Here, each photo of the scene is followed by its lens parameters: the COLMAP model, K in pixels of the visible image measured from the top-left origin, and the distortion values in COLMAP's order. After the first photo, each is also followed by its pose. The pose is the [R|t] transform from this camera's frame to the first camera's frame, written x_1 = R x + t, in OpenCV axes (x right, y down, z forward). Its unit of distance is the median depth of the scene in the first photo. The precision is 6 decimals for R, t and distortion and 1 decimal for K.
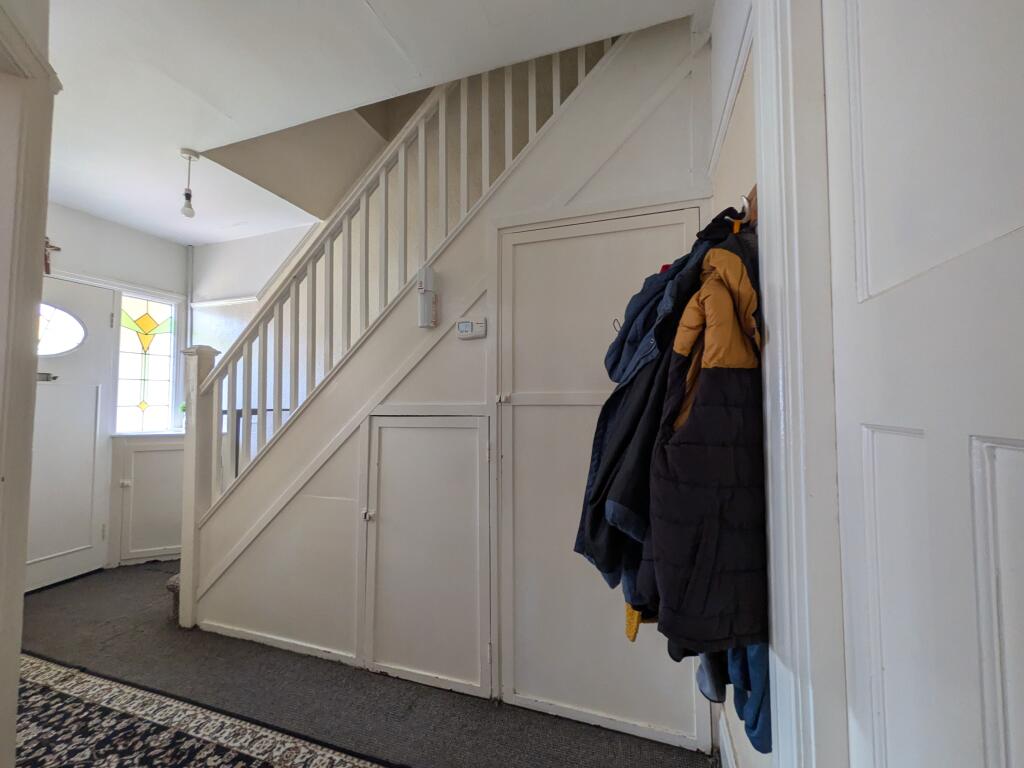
lens RADIAL K [[412.2, 0, 509.8], [0, 412.2, 386.9], [0, 0, 1]] dist [0.000518, 0.000106]
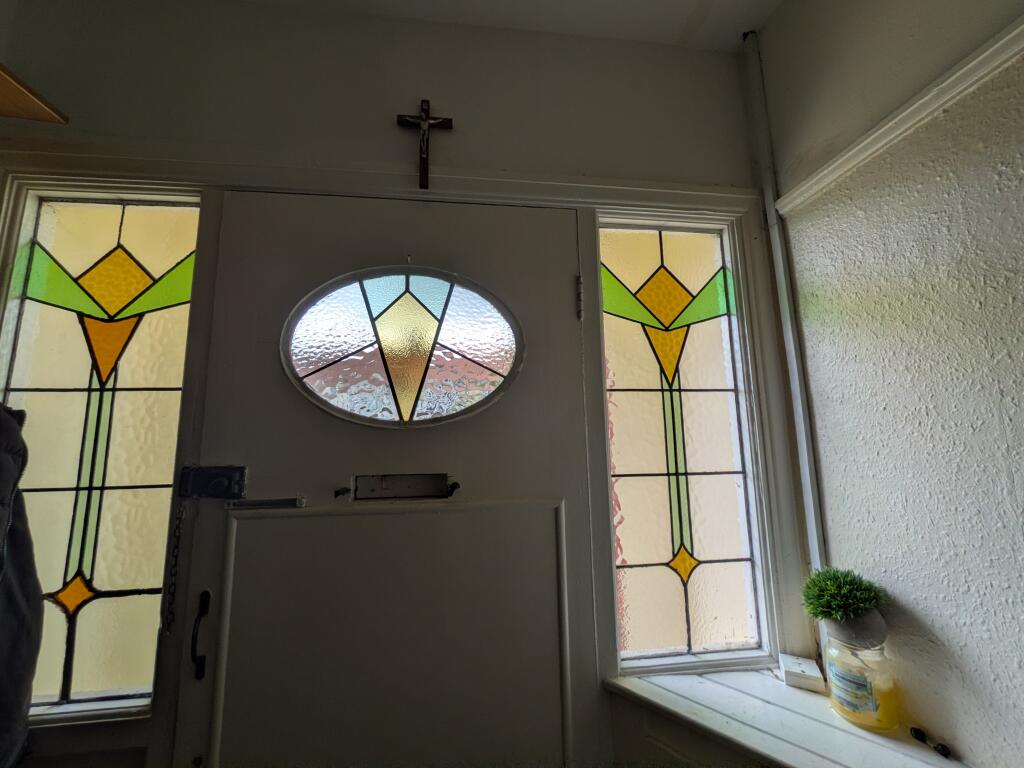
lens RADIAL K [[412.2, 0, 509.8], [0, 412.2, 381.6], [0, 0, 1]] dist [0.000518, 0.000106]
pose [[0.438046, -0.130941, -0.889365, -0.956287], [0.053223, 0.991377, -0.119746, -0.078934], [0.897375, 0.005119, 0.441238, 1.093298]]
